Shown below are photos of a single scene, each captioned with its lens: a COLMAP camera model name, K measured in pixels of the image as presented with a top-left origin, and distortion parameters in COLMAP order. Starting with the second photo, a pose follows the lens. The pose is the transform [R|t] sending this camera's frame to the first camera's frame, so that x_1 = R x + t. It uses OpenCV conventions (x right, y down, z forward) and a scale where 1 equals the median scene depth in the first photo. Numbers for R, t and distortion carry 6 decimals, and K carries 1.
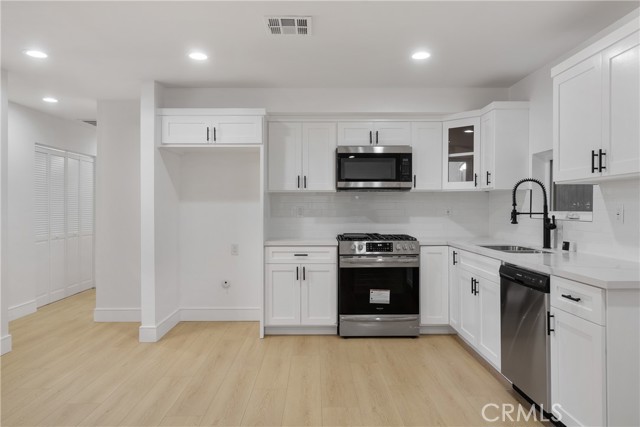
lens RADIAL K [[442.9, 0, 324.0], [0, 442.9, 210.3], [0, 0, 1]] dist [0.010508, -0.002696]
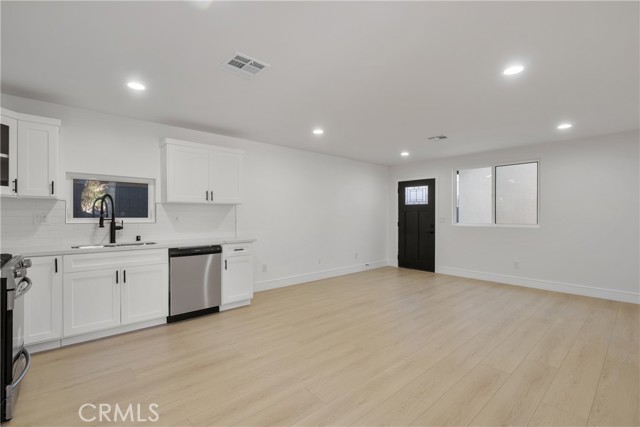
lens RADIAL K [[292.3, 0, 319.1], [0, 292.3, 216.4], [0, 0, 1]] dist [-0.001702, 0.000789]
pose [[-0.658627, -0.001393, 0.752469, -0.563153], [0.003627, 0.999981, 0.005026, -0.004060], [-0.752461, 0.006039, -0.658609, 0.943335]]
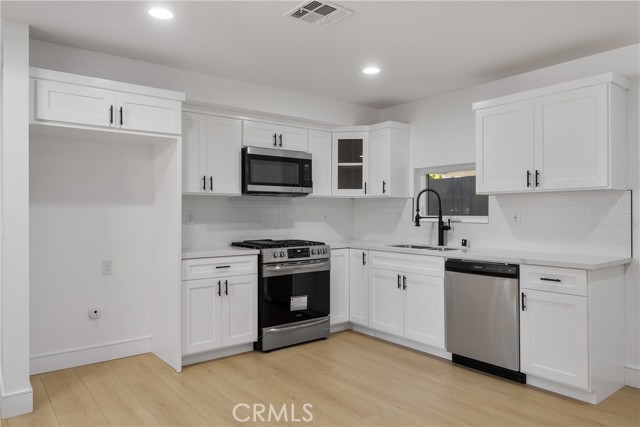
lens RADIAL K [[442.9, 0, 323.8], [0, 442.9, 211.5], [0, 0, 1]] dist [0.010508, -0.002696]
pose [[0.792800, 0.002122, 0.609478, -0.428965], [0.003603, 0.999960, -0.008168, -0.000715], [-0.609471, 0.008671, 0.792761, 0.184580]]
